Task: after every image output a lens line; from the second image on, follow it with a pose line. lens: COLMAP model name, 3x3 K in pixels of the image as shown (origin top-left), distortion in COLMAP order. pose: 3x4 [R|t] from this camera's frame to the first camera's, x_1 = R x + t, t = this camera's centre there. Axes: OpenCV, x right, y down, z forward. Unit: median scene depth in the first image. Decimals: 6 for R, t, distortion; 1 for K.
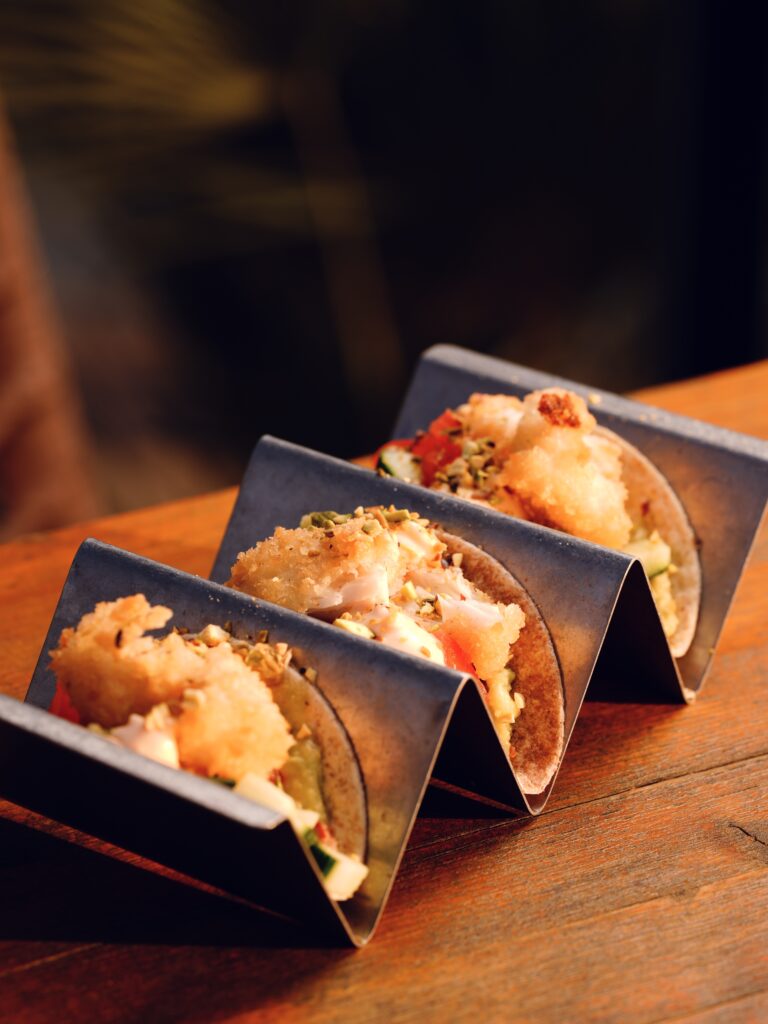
lens RADIAL K [[5087.2, 0, 384.0], [0, 5087.2, 512.0], [0, 0, 1]] dist [0.061364, -0.971011]
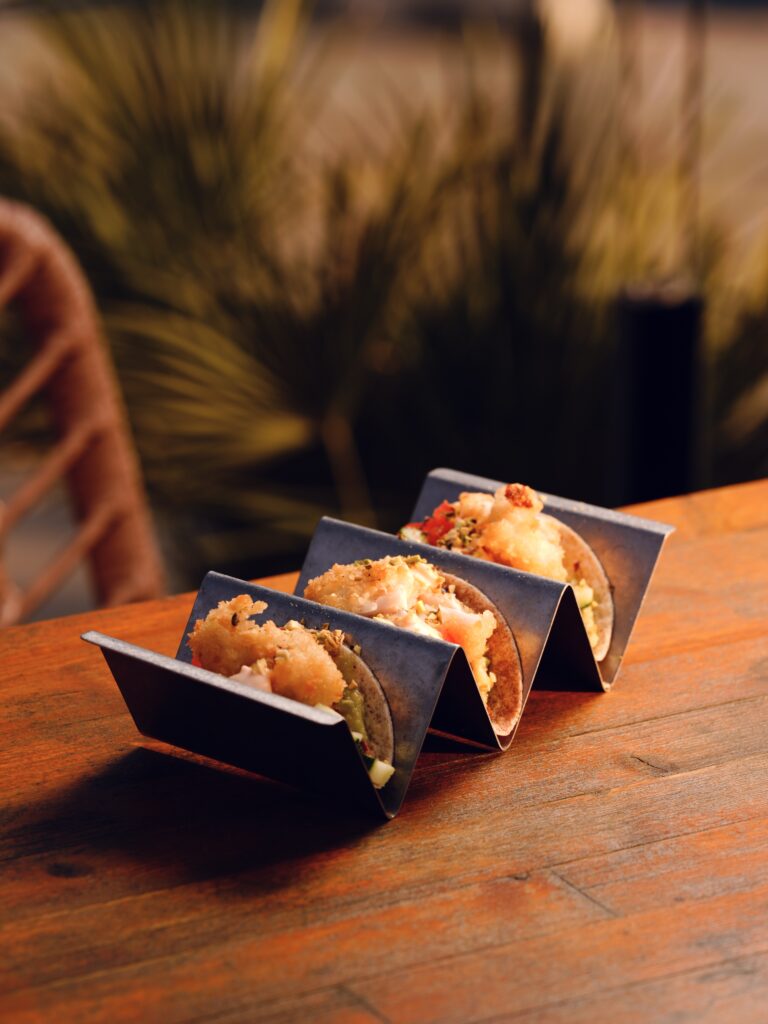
lens RADIAL K [[5087.2, 0, 384.0], [0, 5087.2, 512.0], [0, 0, 1]] dist [0.061364, -0.971011]
pose [[0.999996, -0.002845, 0.000931, -0.007399], [0.002929, 0.994147, -0.107999, 0.153525], [-0.000618, 0.108002, 0.994151, -0.525782]]
